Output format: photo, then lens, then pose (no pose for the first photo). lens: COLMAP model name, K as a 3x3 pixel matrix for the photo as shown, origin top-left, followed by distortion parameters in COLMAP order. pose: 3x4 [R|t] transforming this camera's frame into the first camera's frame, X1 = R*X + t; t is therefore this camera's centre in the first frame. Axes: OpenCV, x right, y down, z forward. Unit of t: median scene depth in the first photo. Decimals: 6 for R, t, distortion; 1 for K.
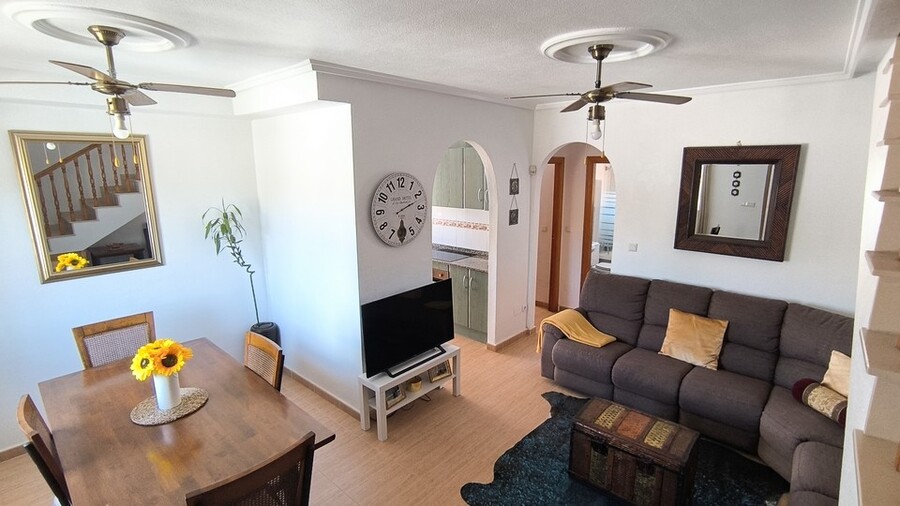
lens RADIAL K [[432.1, 0, 450.0], [0, 432.1, 253.0], [0, 0, 1]] dist [-0.019053, 0.000909]
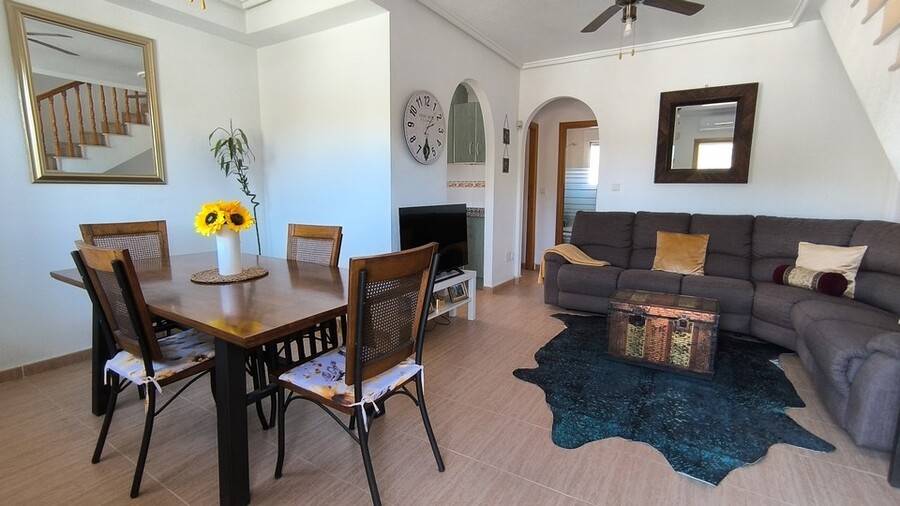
lens RADIAL K [[423.6, 0, 450.0], [0, 423.6, 253.0], [0, 0, 1]] dist [-0.033486, 0.013521]
pose [[0.984455, -0.013547, 0.175116, -0.232016], [0.023932, 0.998069, -0.057324, 0.251540], [-0.174001, 0.060624, 0.982878, 0.013482]]
